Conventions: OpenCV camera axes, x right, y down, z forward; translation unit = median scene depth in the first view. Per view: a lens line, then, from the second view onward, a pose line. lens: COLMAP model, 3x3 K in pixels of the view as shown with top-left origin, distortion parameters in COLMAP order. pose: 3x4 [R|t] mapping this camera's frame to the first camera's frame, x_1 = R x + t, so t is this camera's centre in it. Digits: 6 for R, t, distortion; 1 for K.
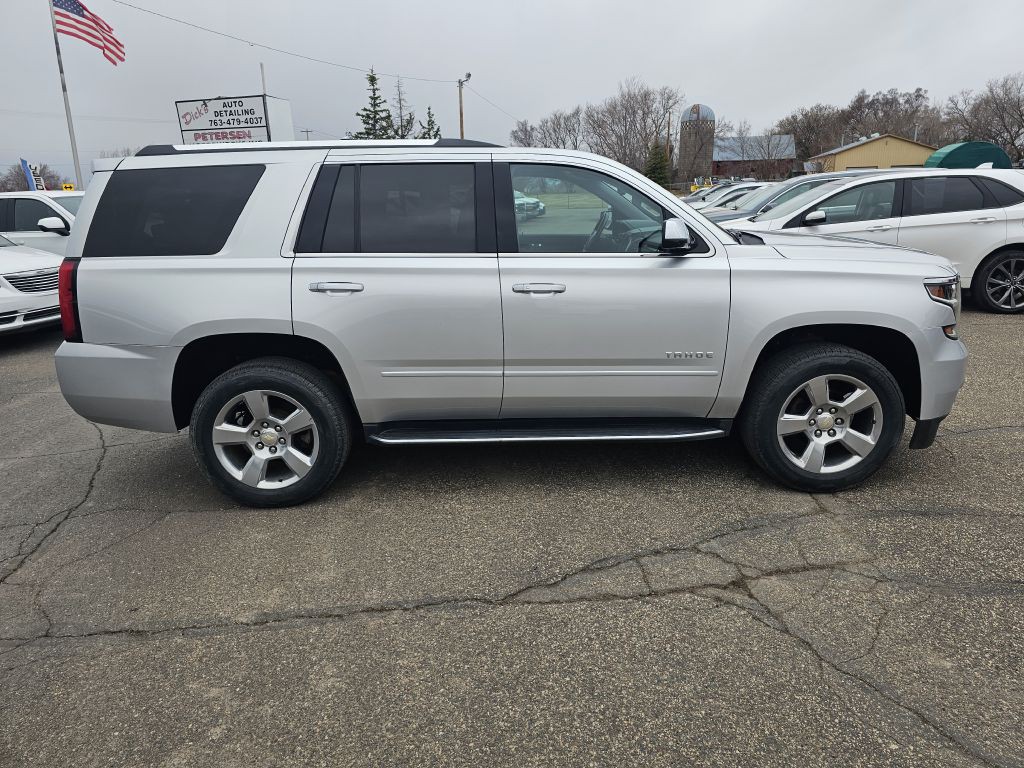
lens RADIAL K [[754.5, 0, 508.7], [0, 754.5, 419.9], [0, 0, 1]] dist [0.036250, -0.007699]
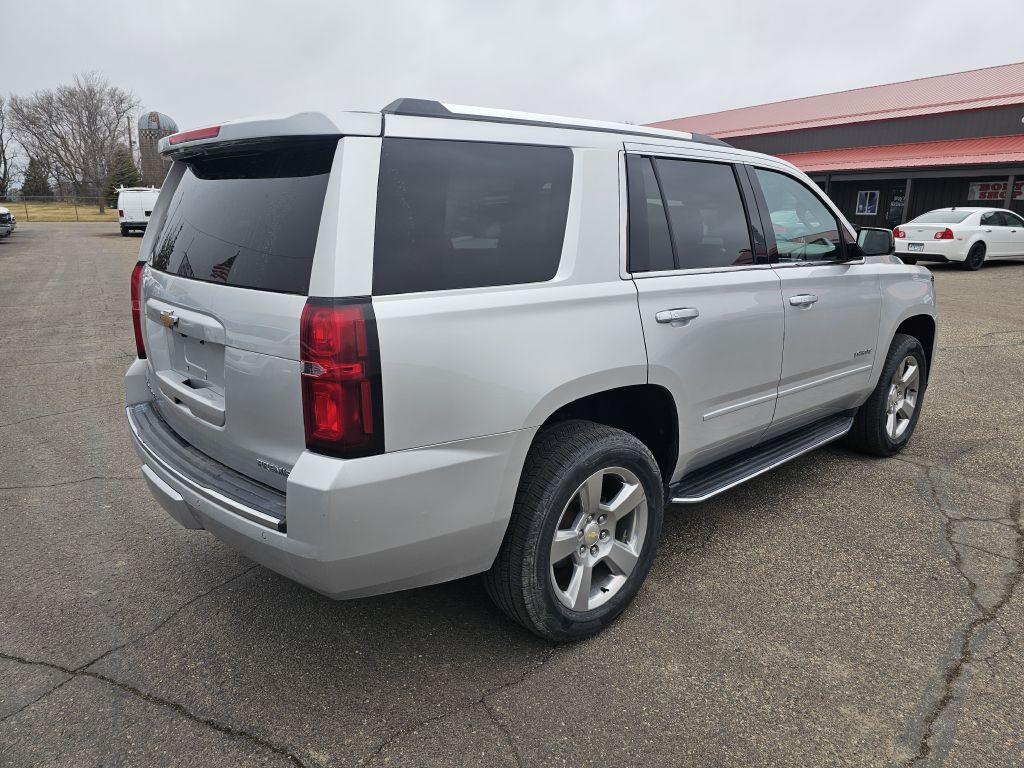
lens RADIAL K [[739.5, 0, 511.6], [0, 739.5, 429.3], [0, 0, 1]] dist [0.012553, 0.001271]
pose [[0.710569, -0.174318, 0.681693, -0.848891], [0.178888, 0.981748, 0.064581, -0.135709], [-0.680508, 0.076058, 0.728783, 0.557652]]
